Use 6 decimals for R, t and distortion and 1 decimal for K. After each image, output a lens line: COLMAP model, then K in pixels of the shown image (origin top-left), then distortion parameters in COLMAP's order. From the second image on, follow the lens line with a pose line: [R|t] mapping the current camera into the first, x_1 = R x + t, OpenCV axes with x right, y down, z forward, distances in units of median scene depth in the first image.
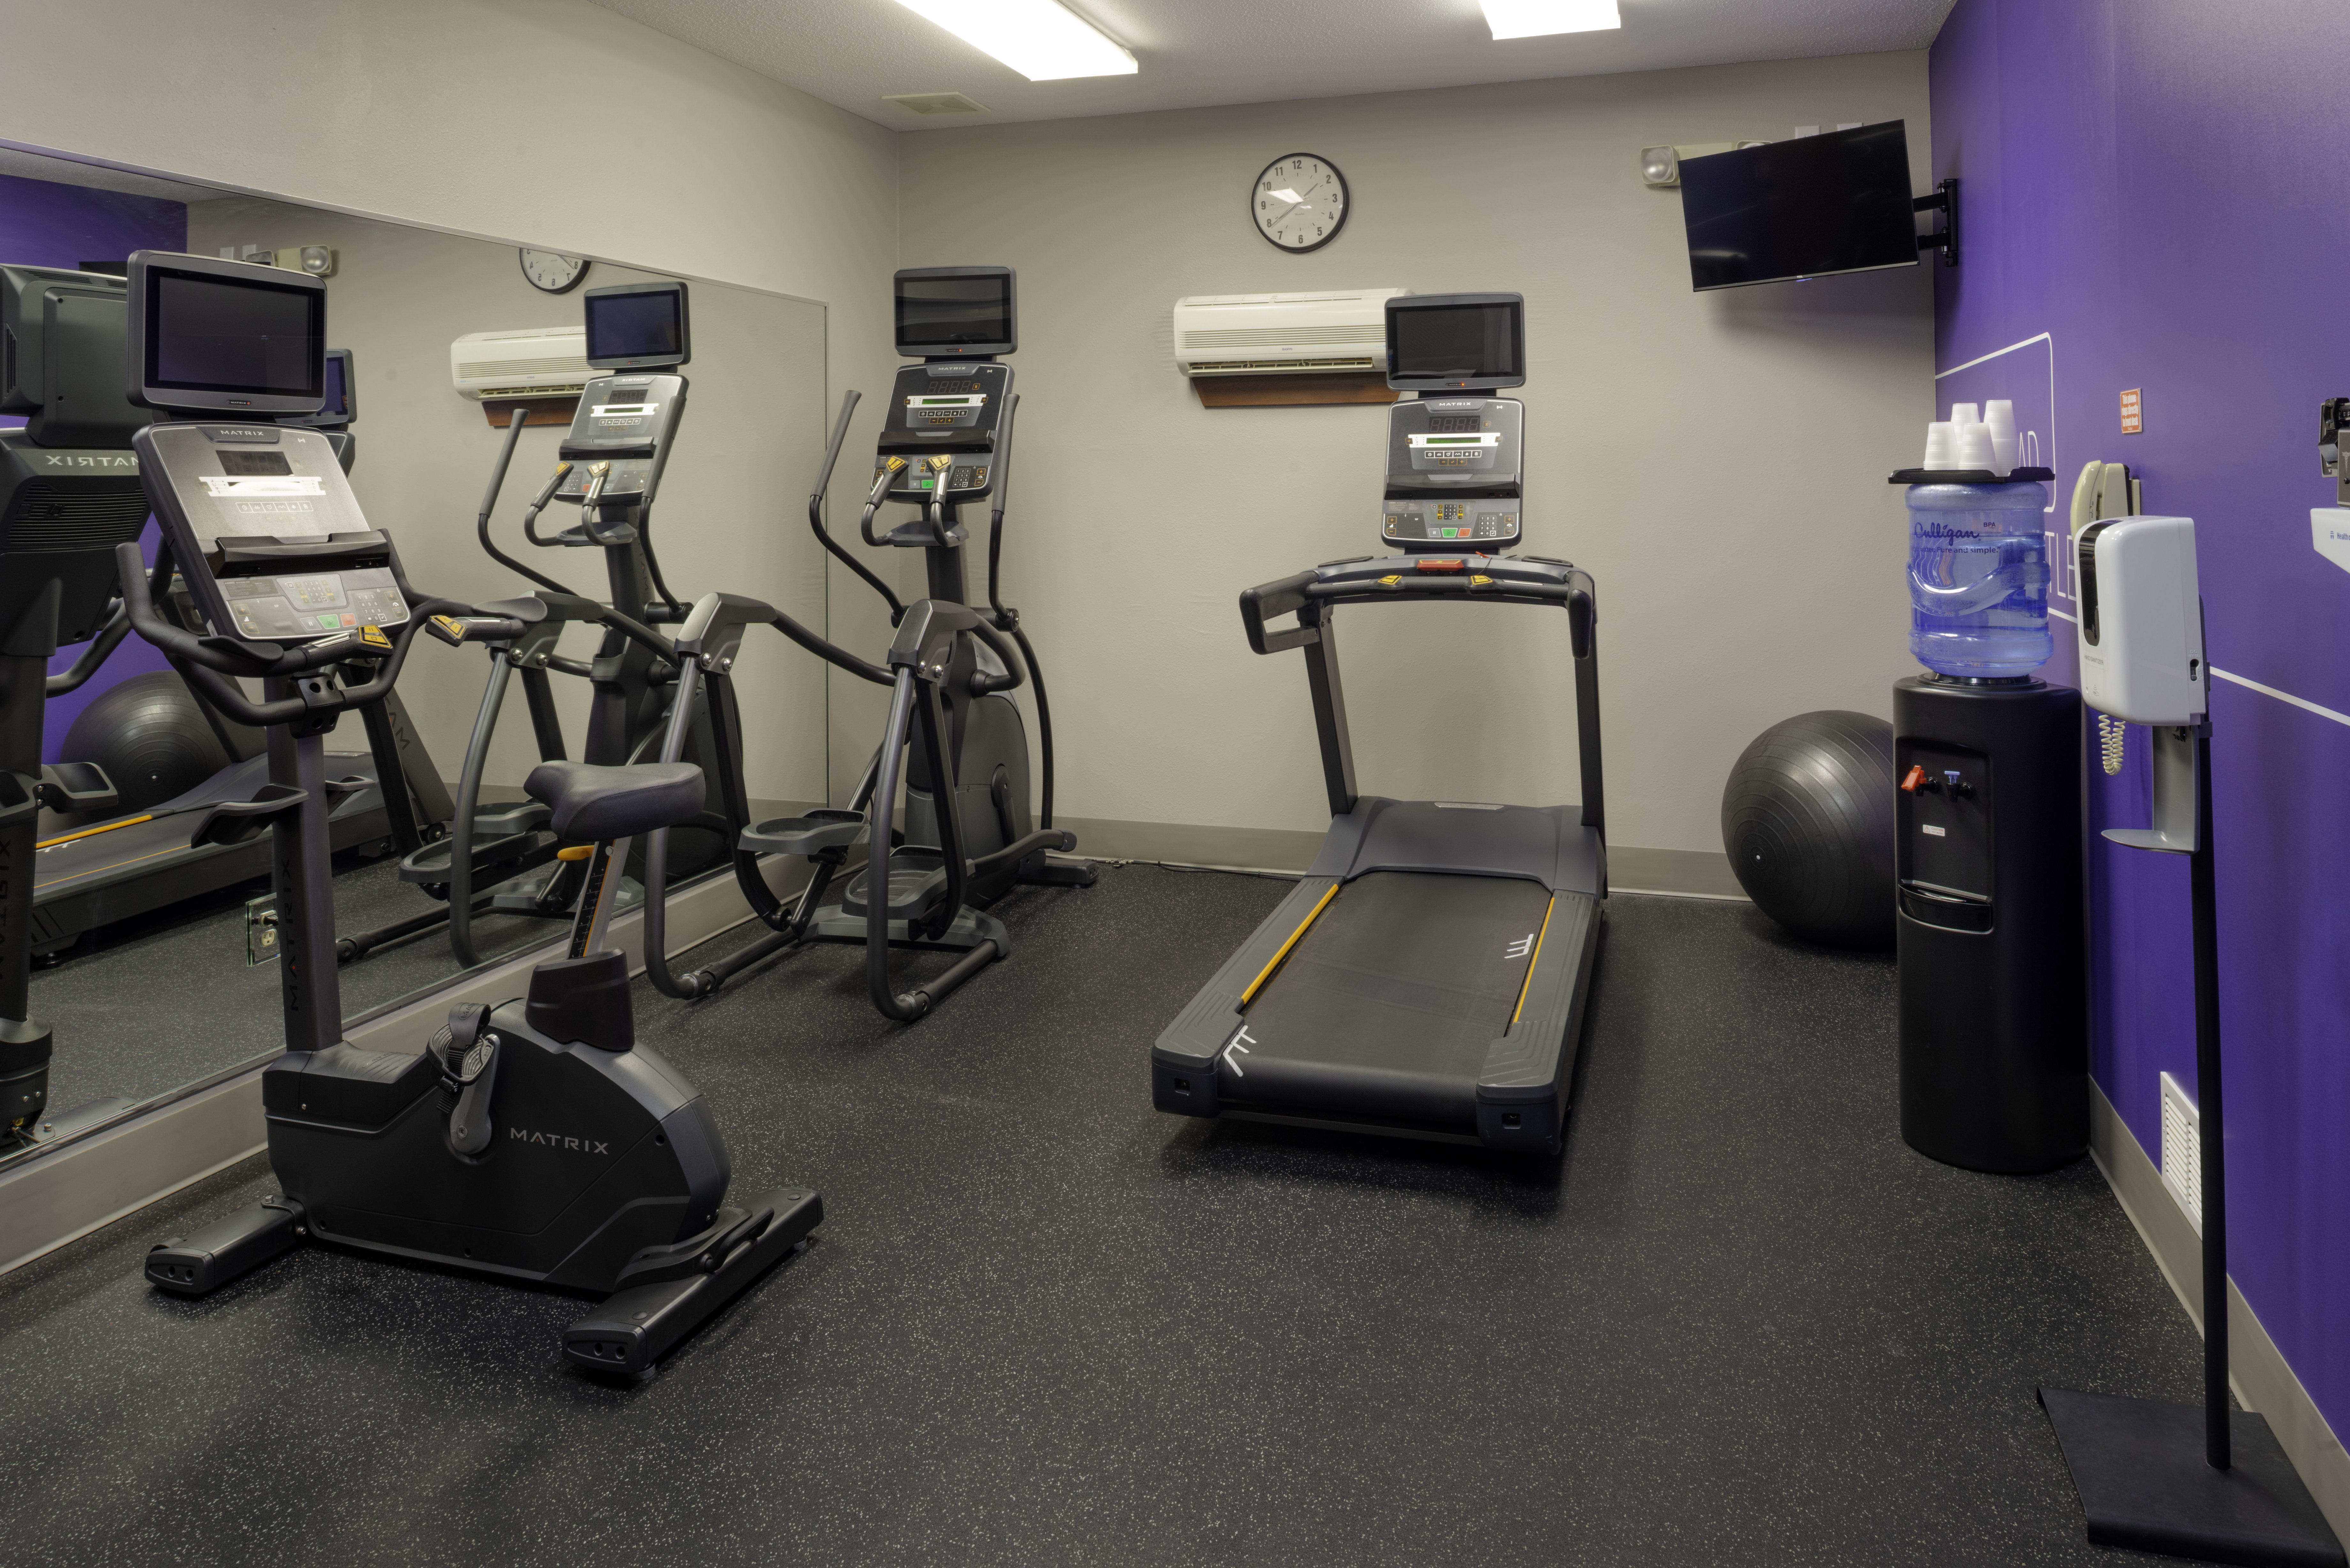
lens RADIAL K [[1613.5, 0, 1176.5], [0, 1613.5, 616.9], [0, 0, 1]] dist [-0.009077, -0.004541]
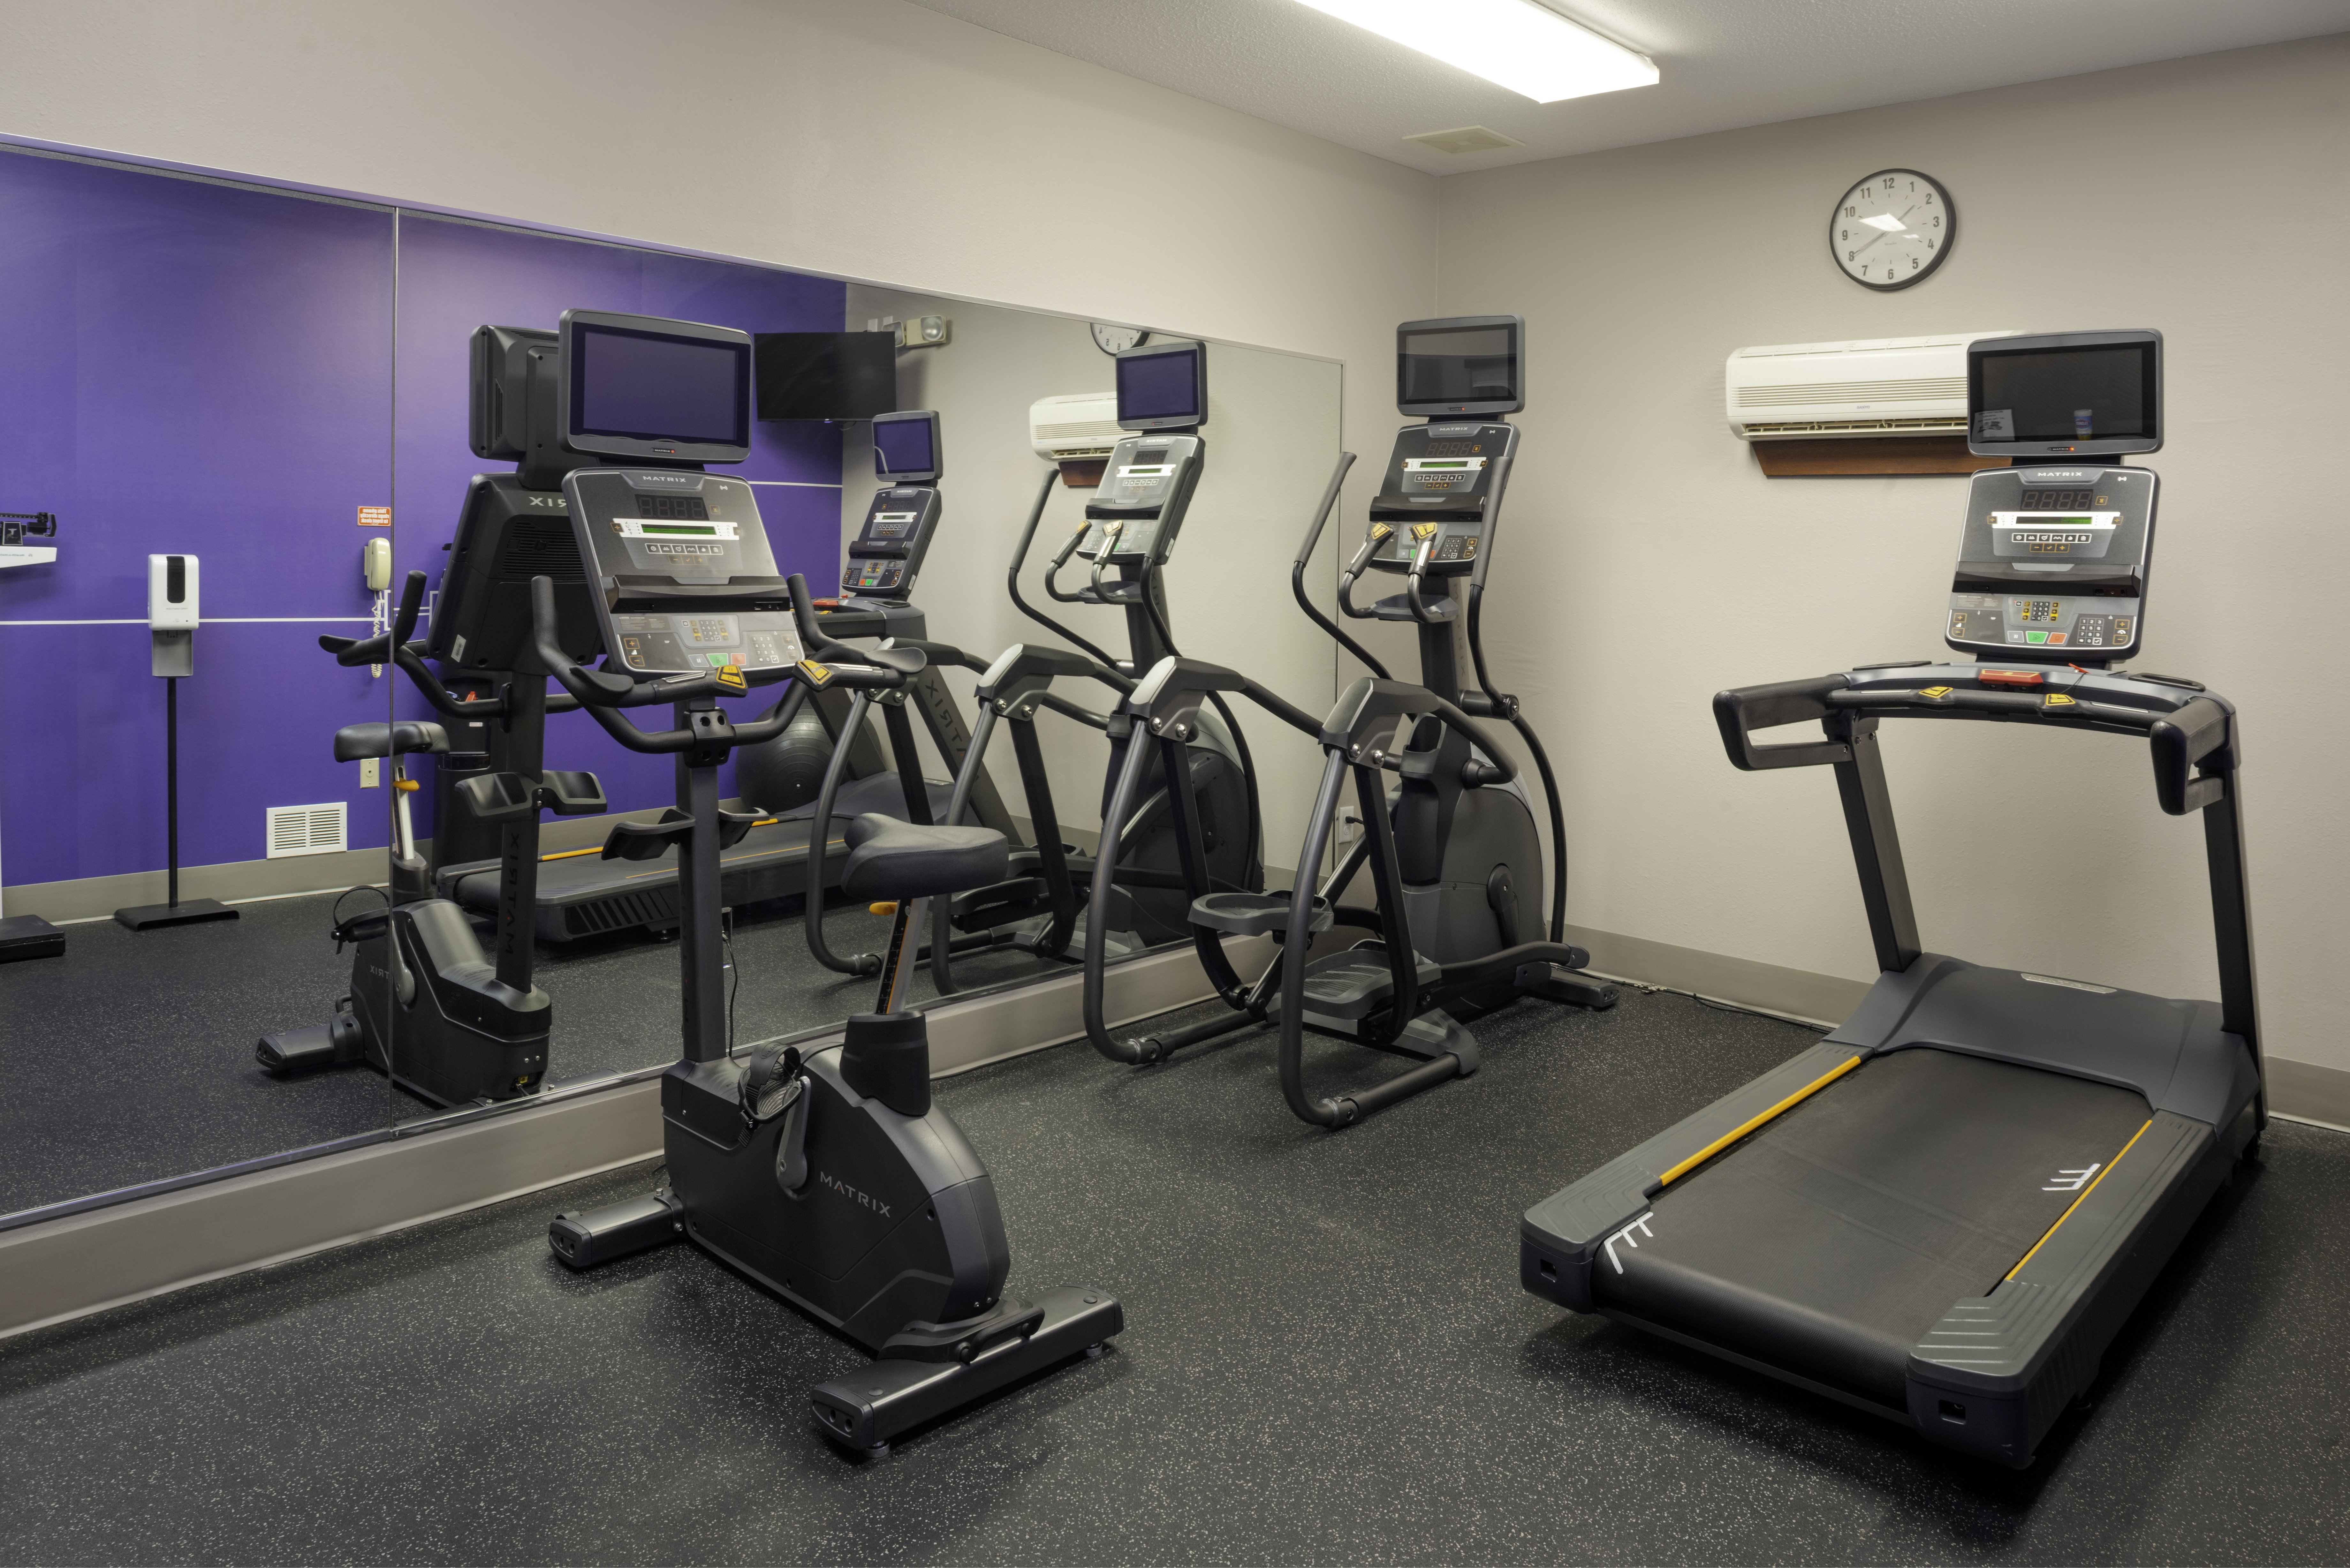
lens RADIAL K [[1613.6, 0, 1172.6], [0, 1613.6, 697.8], [0, 0, 1]] dist [0.001340, -0.021209]
pose [[0.904150, 0.071413, -0.421204, 0.124735], [-0.069534, 0.997382, 0.019840, -0.009303], [0.421518, 0.011350, 0.906749, 0.111857]]
